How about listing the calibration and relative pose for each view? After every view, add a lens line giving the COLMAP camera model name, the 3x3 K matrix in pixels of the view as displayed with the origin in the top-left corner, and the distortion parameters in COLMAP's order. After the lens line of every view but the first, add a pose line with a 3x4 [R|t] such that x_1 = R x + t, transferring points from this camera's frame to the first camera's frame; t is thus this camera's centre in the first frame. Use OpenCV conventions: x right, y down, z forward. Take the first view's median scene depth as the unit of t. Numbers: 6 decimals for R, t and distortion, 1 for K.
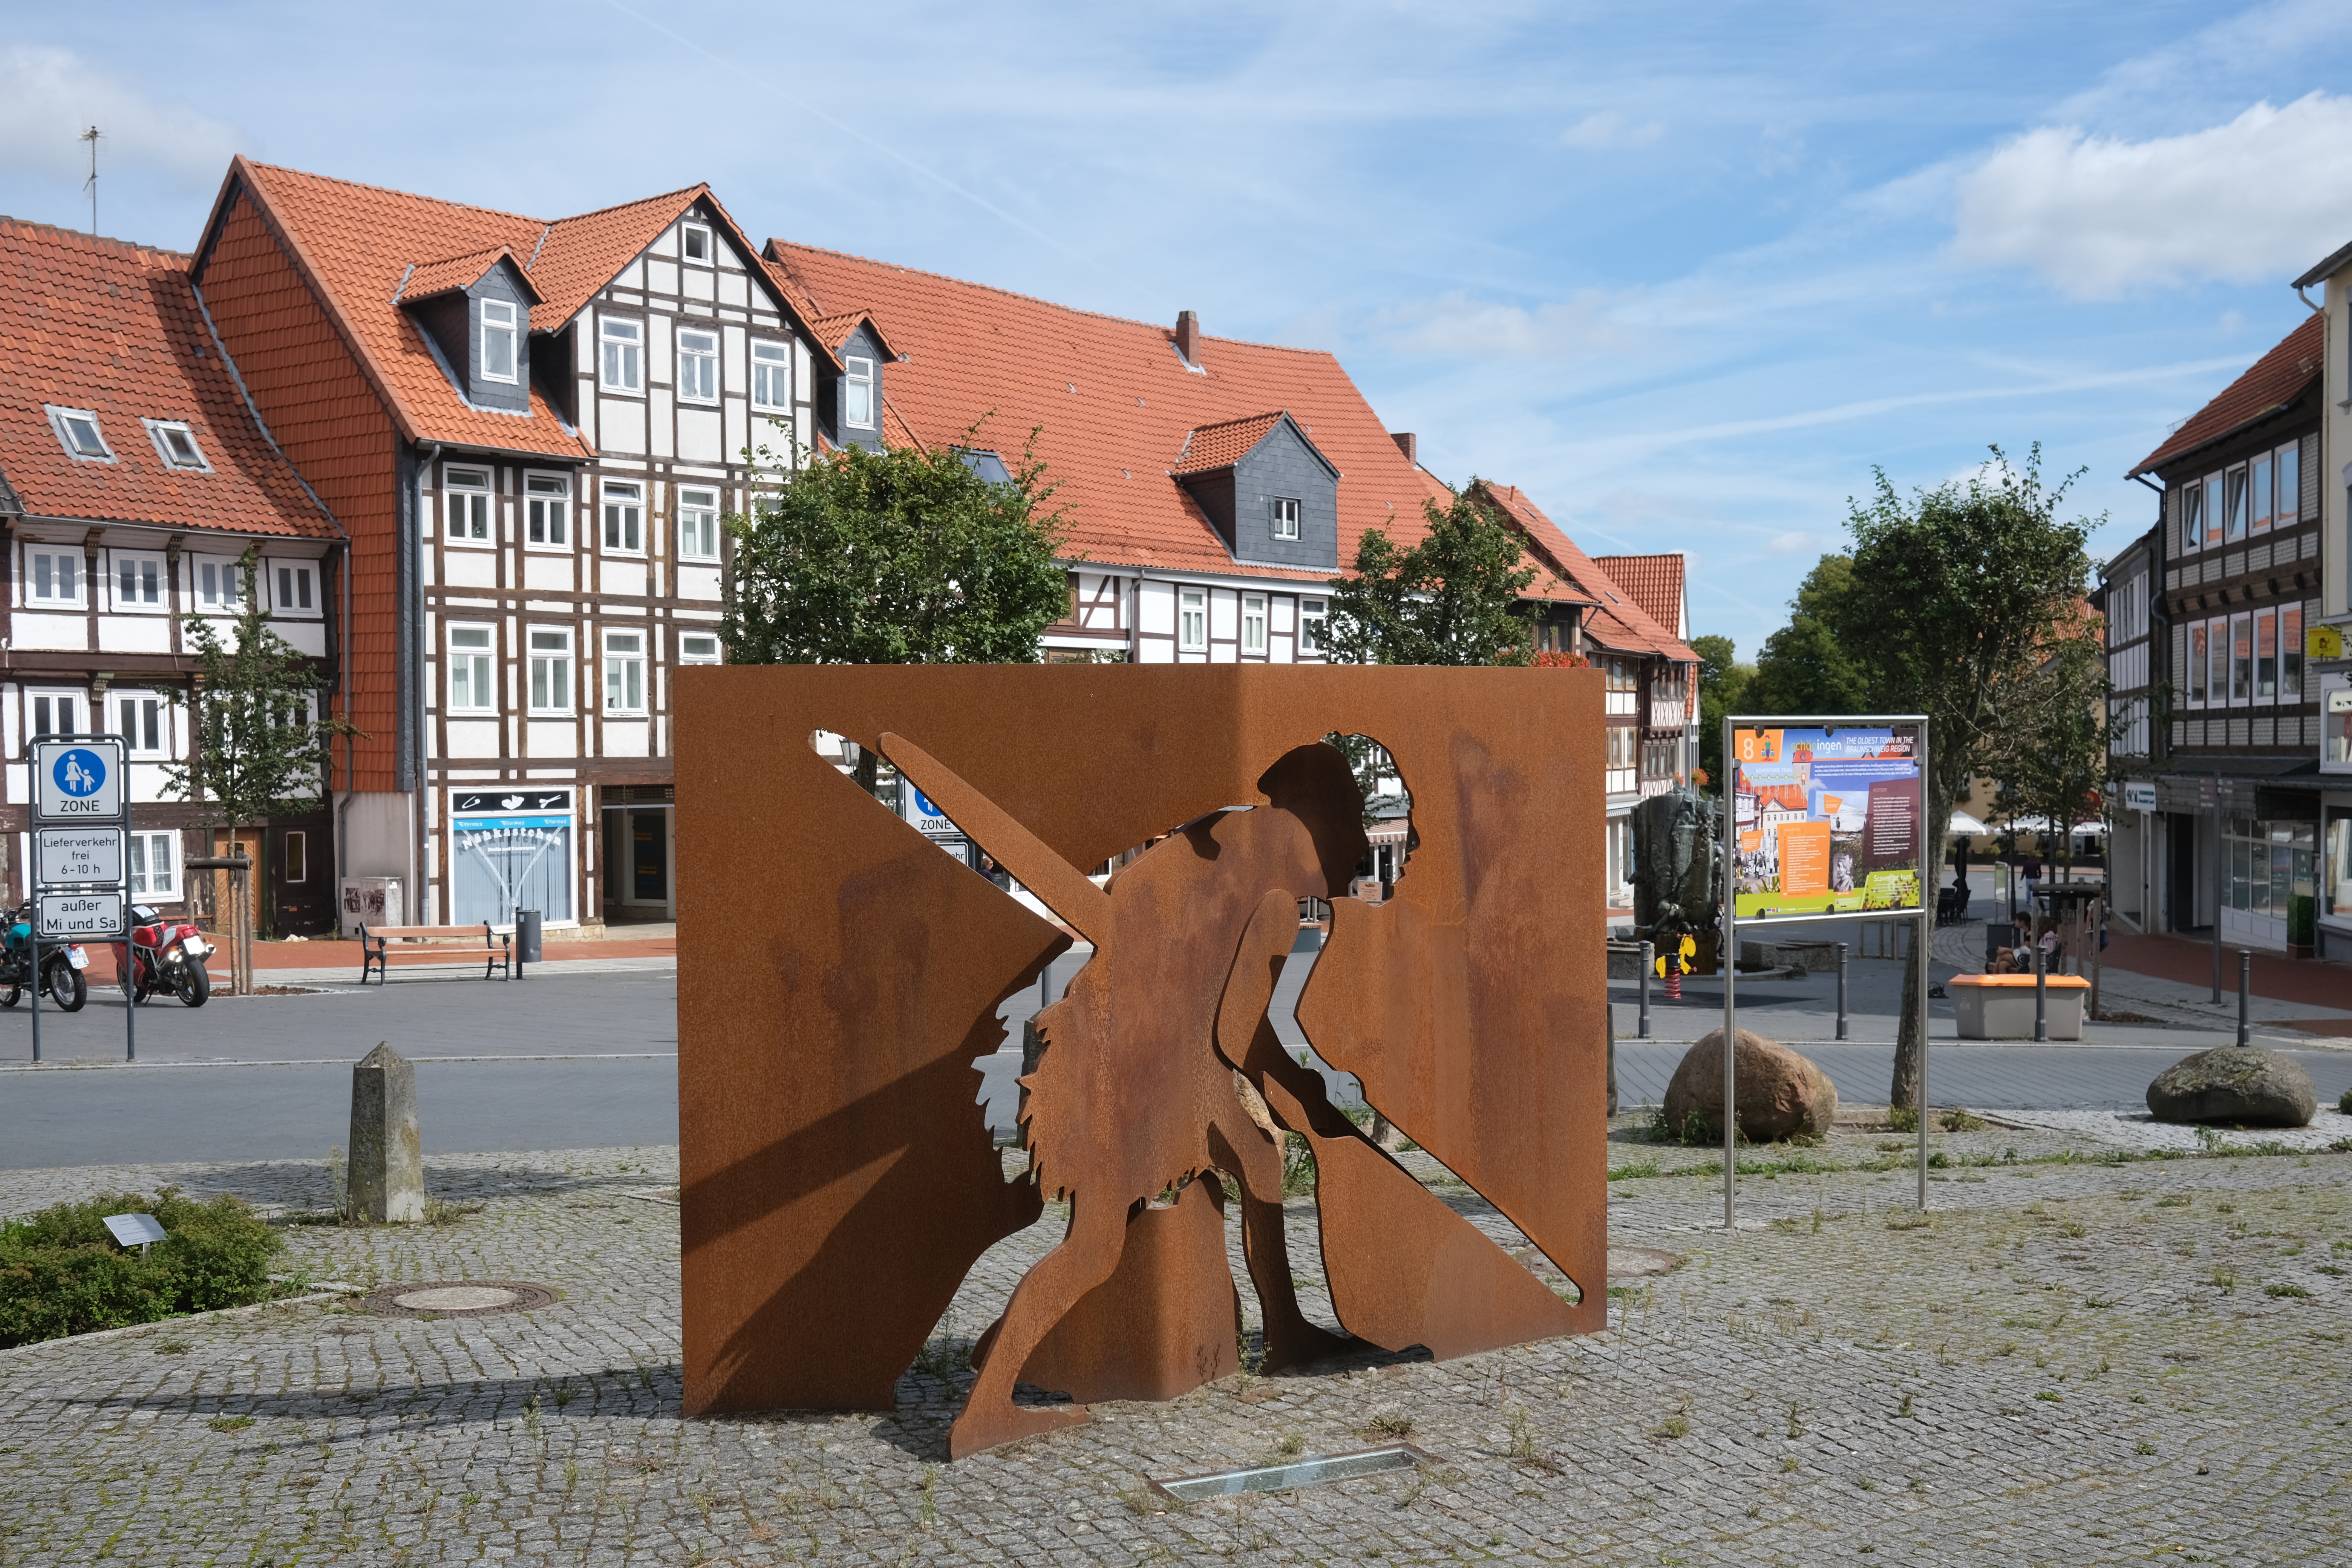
lens RADIAL K [[2414.7, 0, 1176.0], [0, 2414.7, 784.0], [0, 0, 1]] dist [-0.010955, -0.006882]
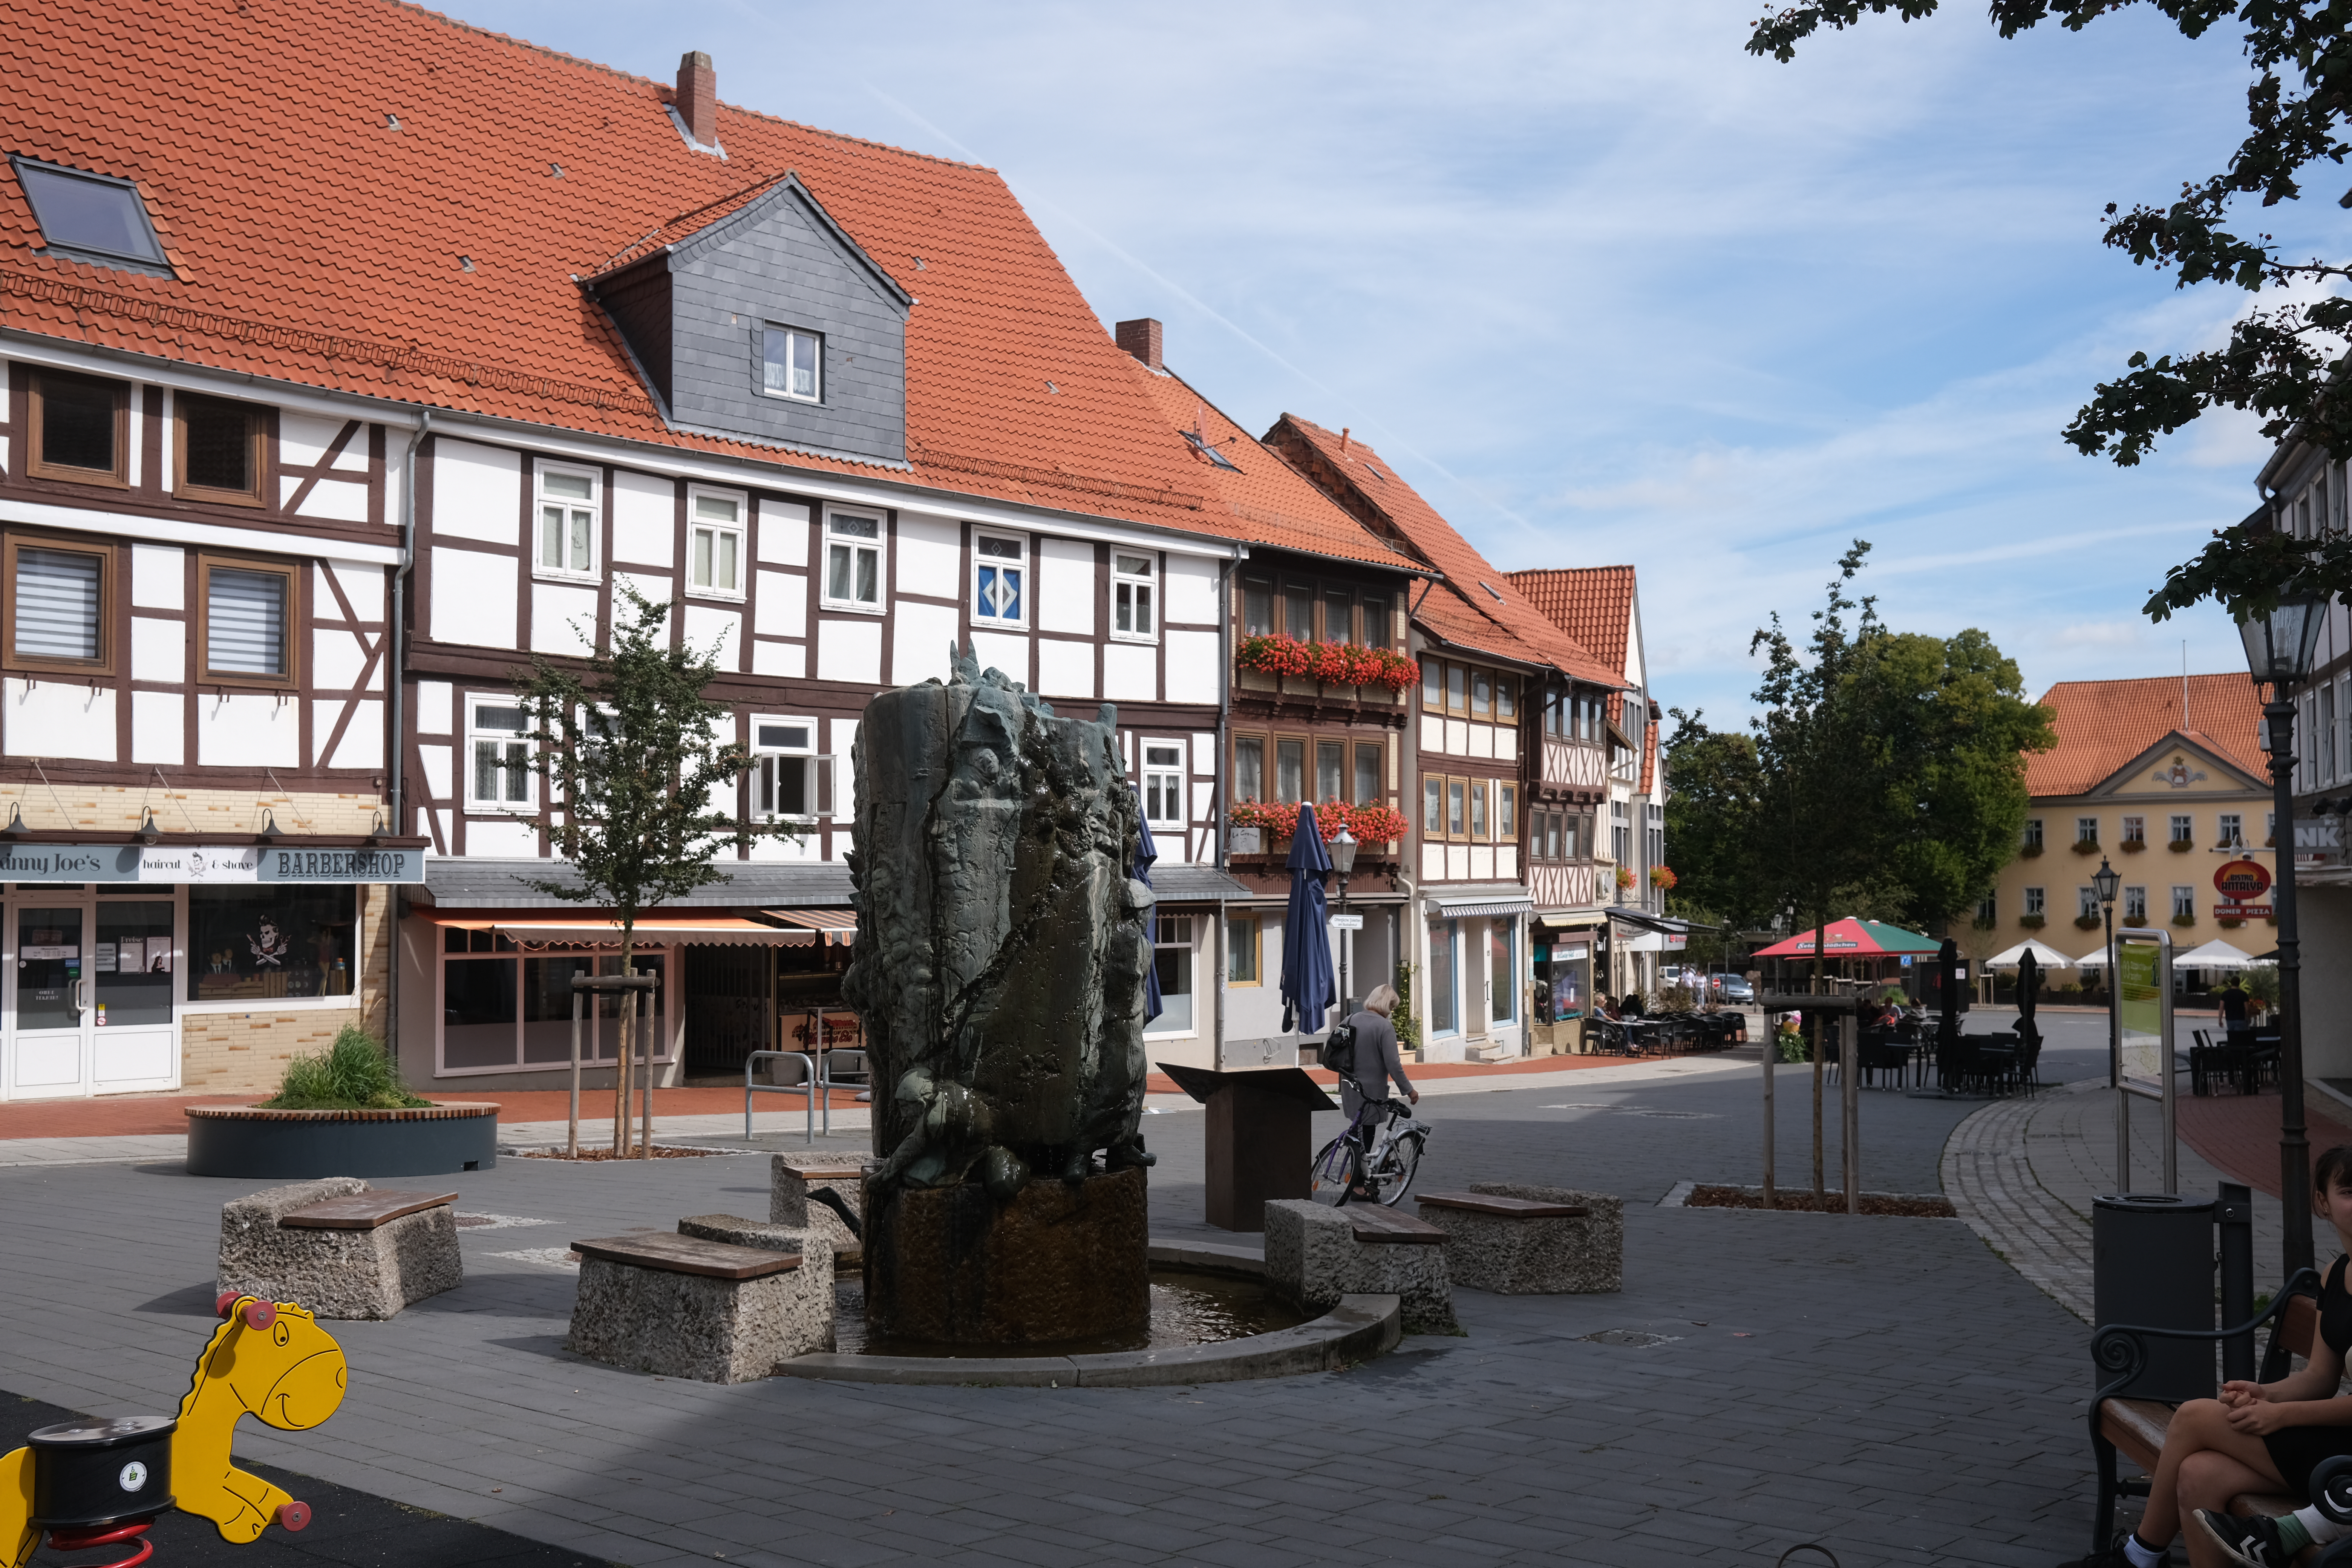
lens RADIAL K [[2446.7, 0, 1176.0], [0, 2446.7, 722.6], [0, 0, 1]] dist [-0.052181, -0.003235]
pose [[0.999674, 0.002675, -0.025374, 0.150971], [-0.004764, 0.996567, -0.082647, 0.019764], [0.025066, 0.082741, 0.996256, 0.450552]]
